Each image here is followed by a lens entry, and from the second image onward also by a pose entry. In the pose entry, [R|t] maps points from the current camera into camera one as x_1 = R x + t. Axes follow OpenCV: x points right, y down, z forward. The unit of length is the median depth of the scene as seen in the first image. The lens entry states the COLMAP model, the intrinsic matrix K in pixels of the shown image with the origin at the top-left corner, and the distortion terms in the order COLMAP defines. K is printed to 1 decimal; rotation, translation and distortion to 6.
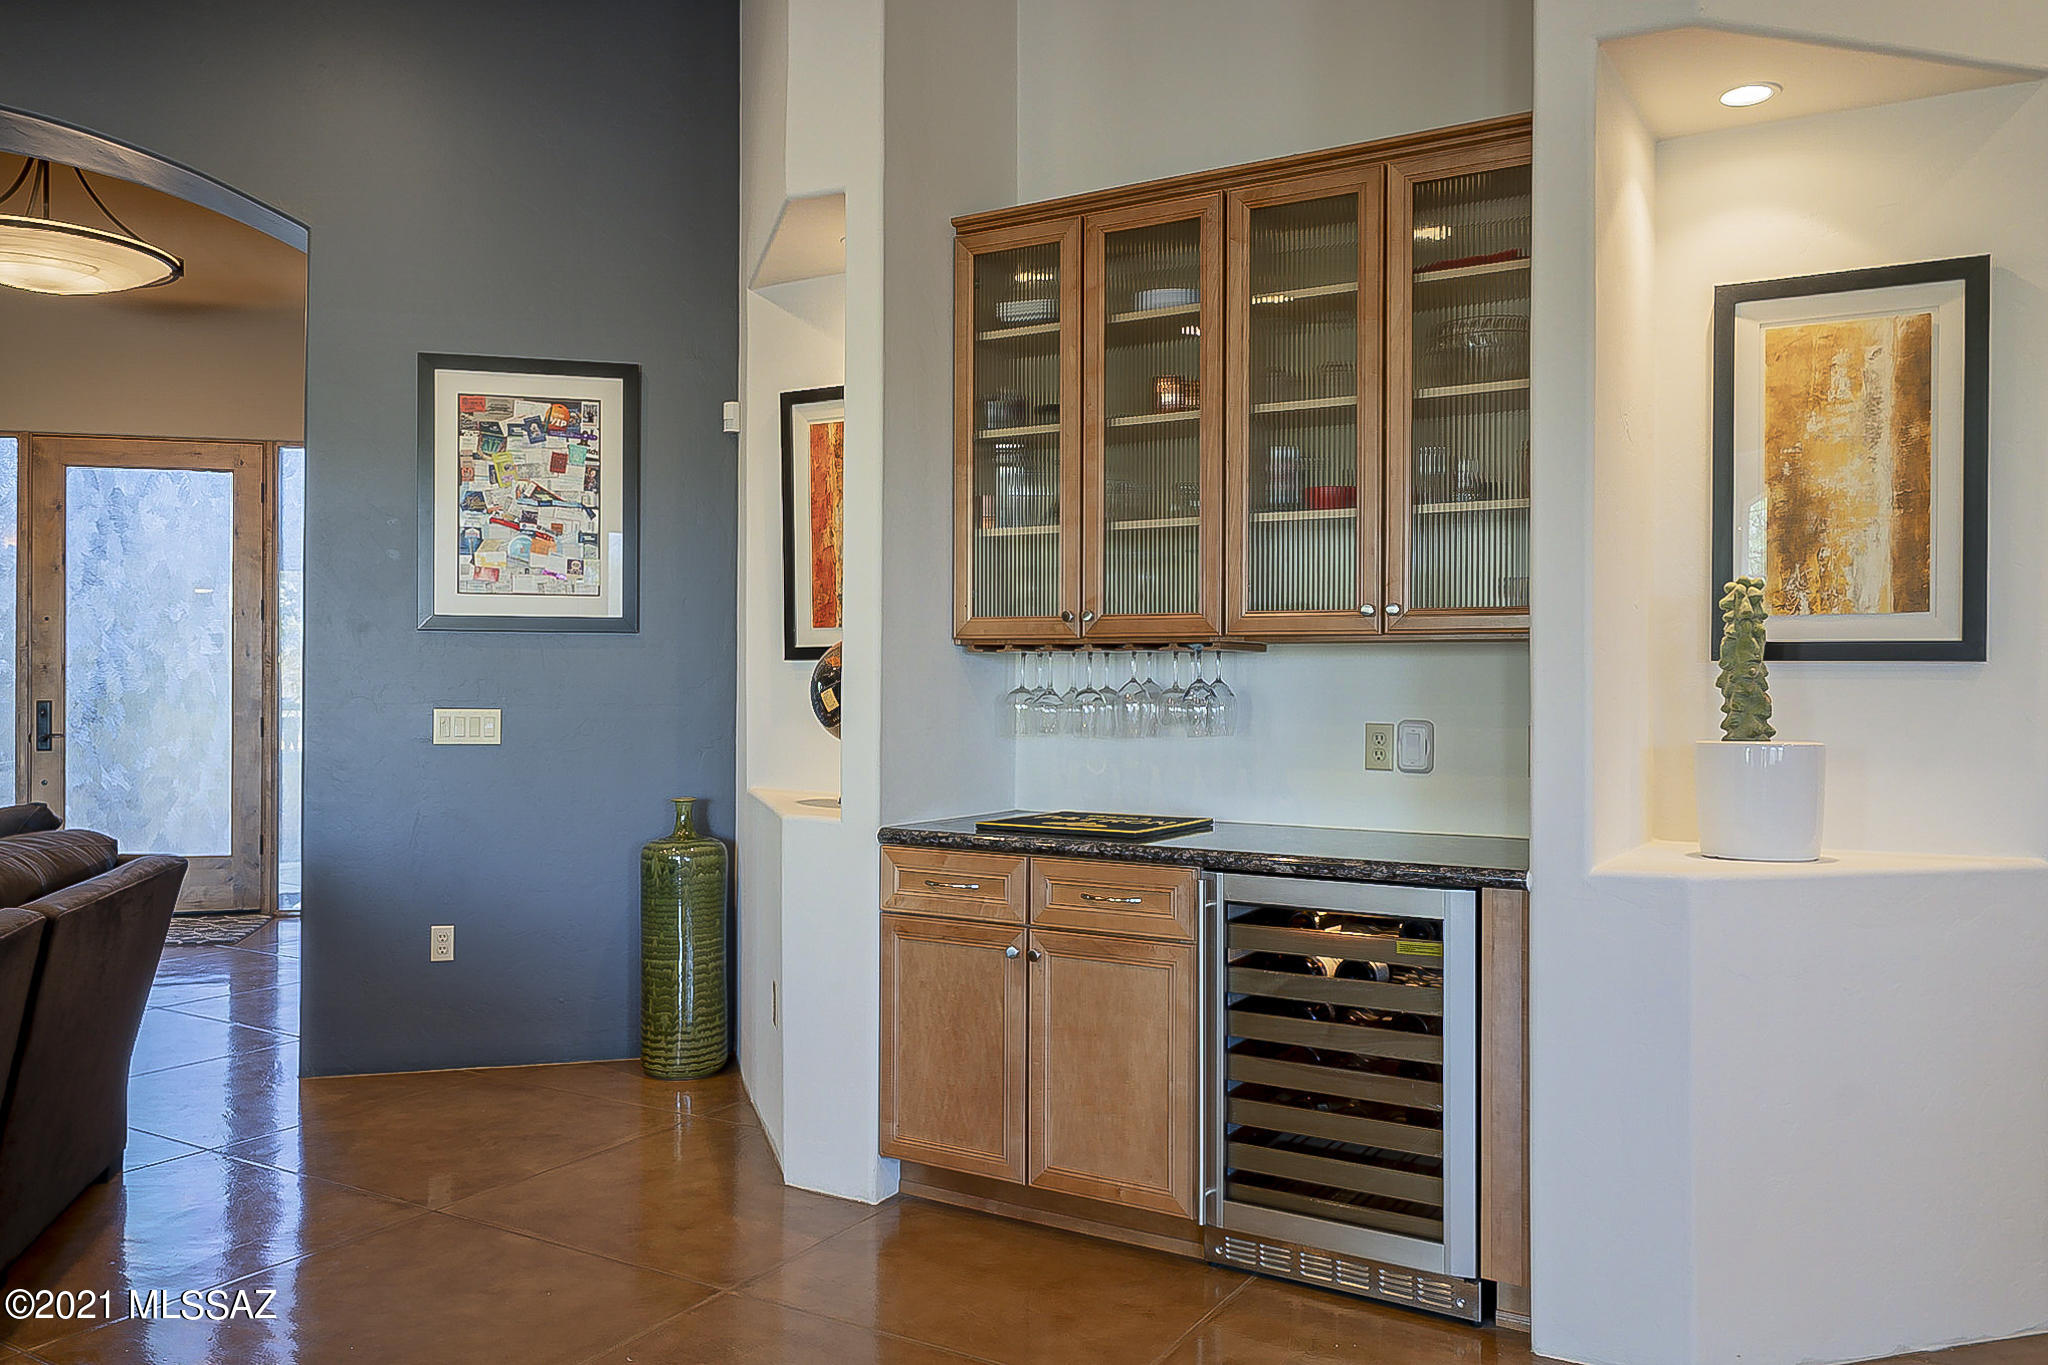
lens RADIAL K [[1557.3, 0, 1013.1], [0, 1557.3, 654.4], [0, 0, 1]] dist [-0.002681, -0.001368]
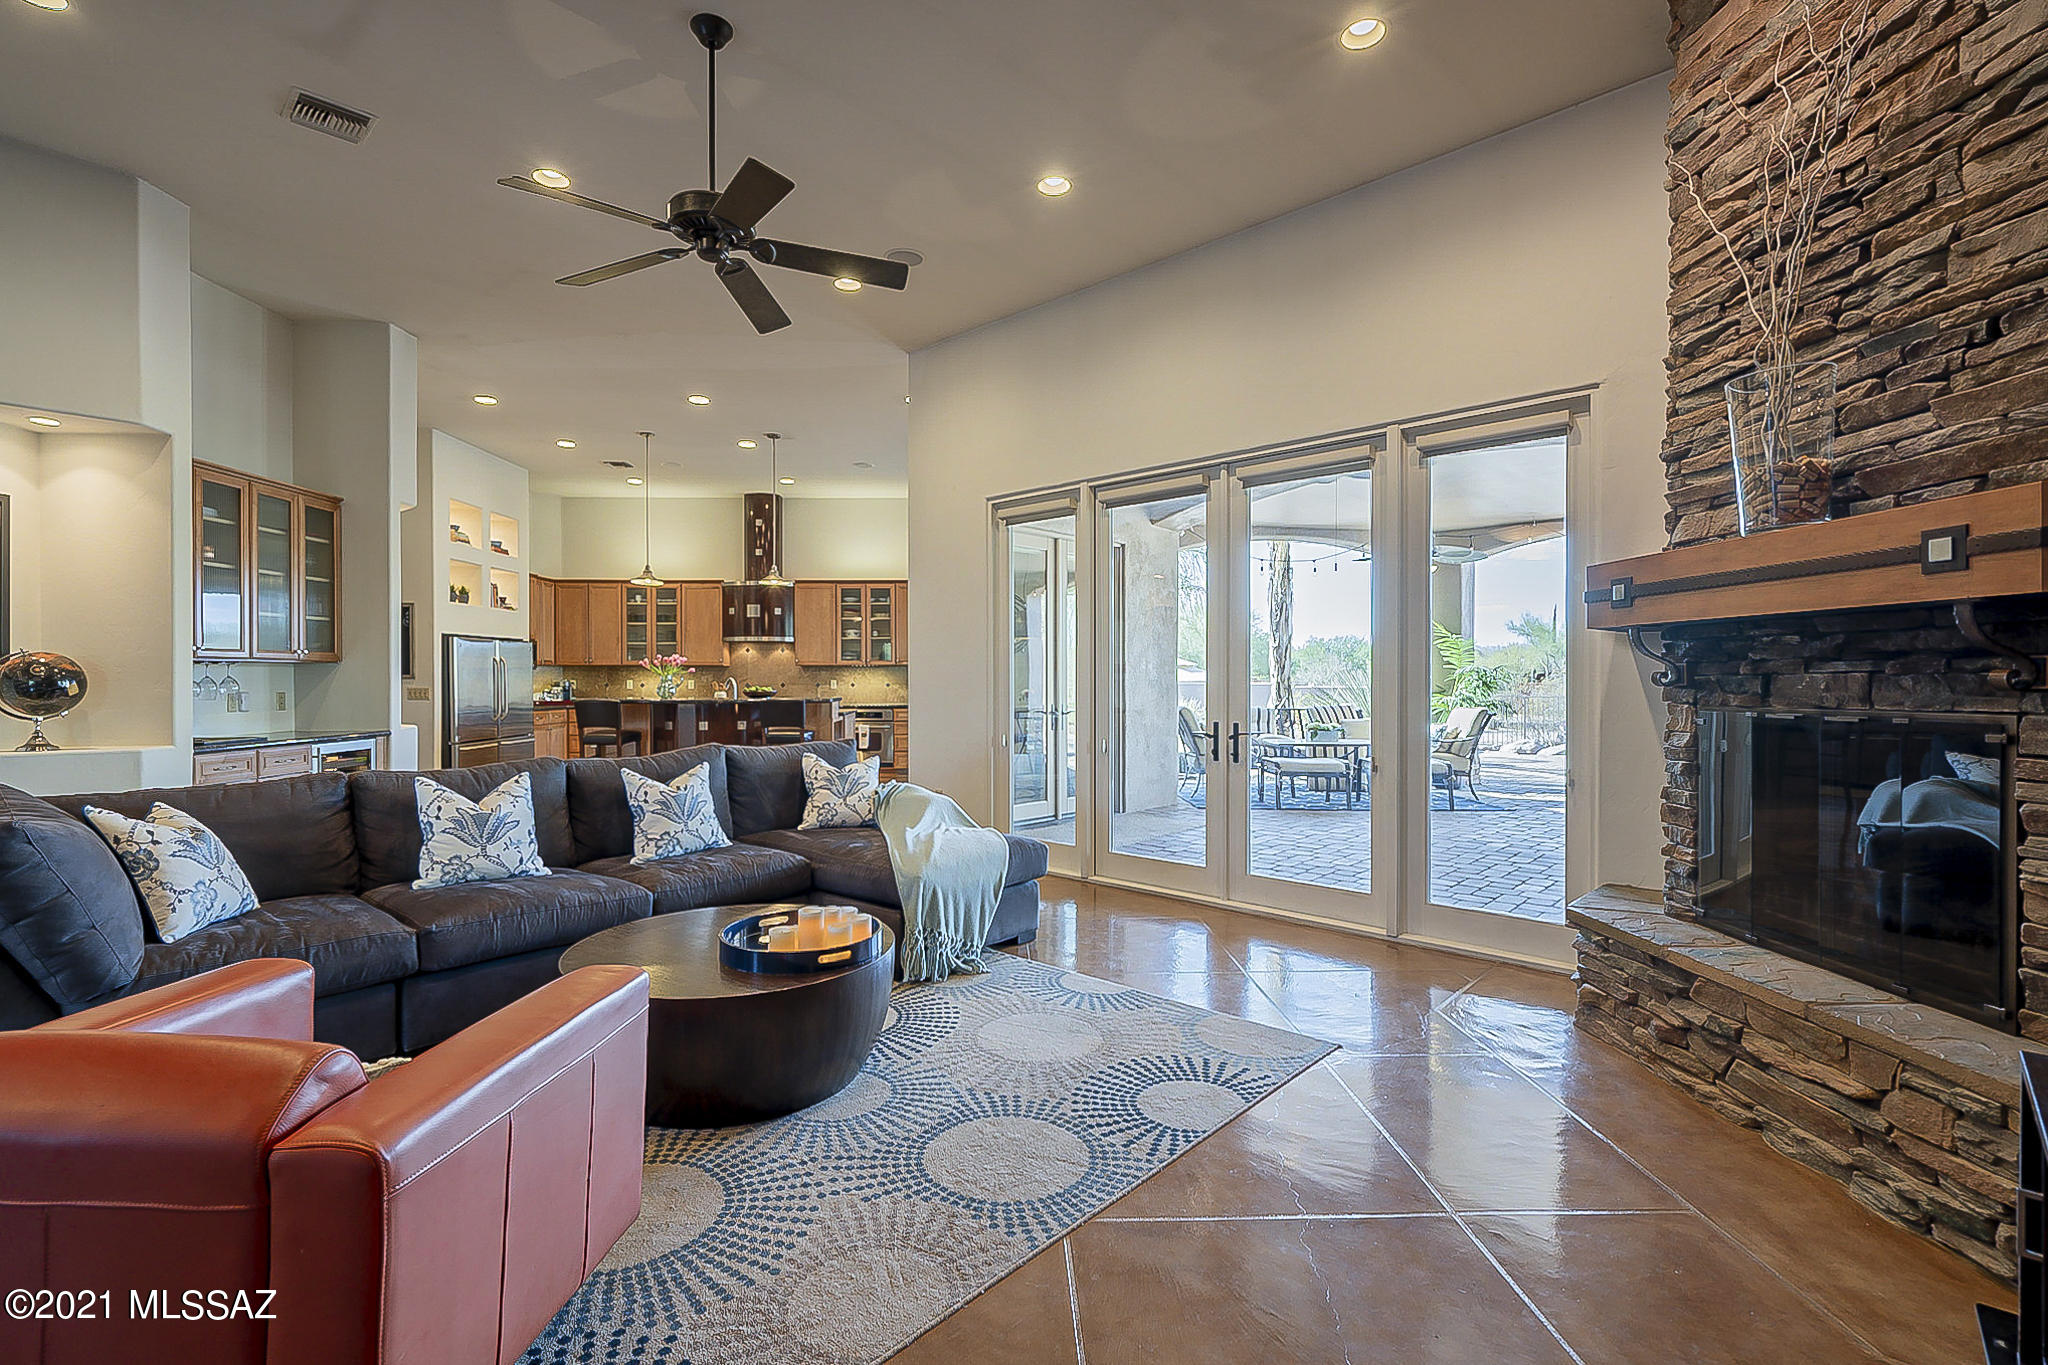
lens RADIAL K [[940.4, 0, 1010.7], [0, 940.4, 685.3], [0, 0, 1]] dist [0.002649, 0.000671]
pose [[-0.536683, -0.009674, 0.843729, -1.317280], [-0.010444, 0.999934, 0.004822, 0.007576], [-0.843719, -0.006224, -0.536748, 0.568632]]
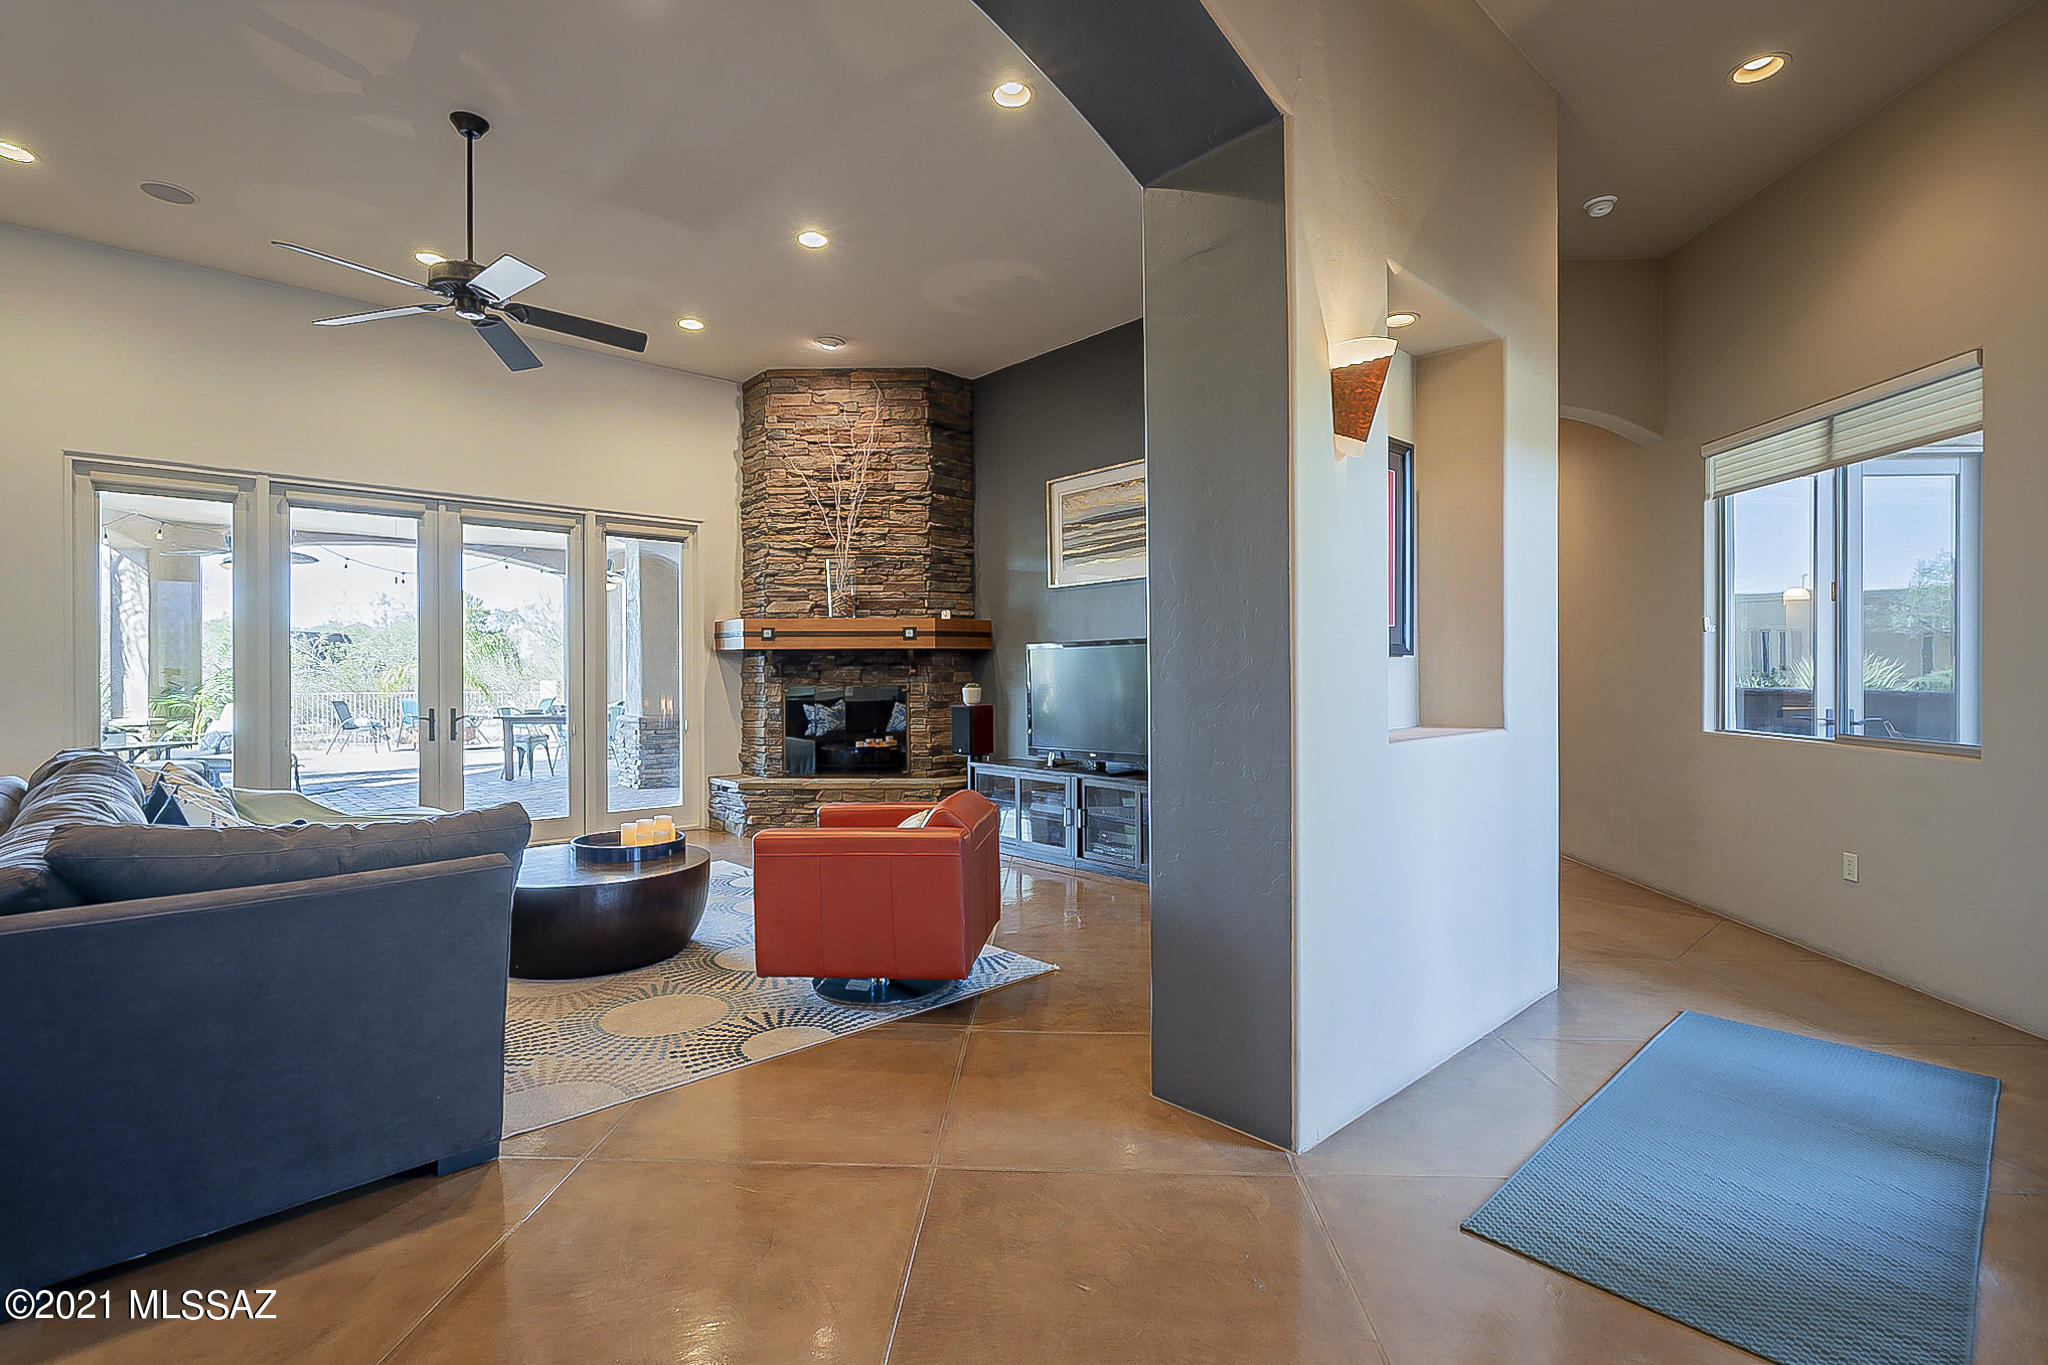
lens RADIAL K [[919.1, 0, 1012.1], [0, 919.1, 675.9], [0, 0, 1]] dist [0.000463, 0.000217]
pose [[-0.879261, 0.001004, -0.476339, -0.656319], [0.005617, 0.999950, -0.008259, 0.020652], [0.476307, -0.009937, -0.879223, 1.279152]]
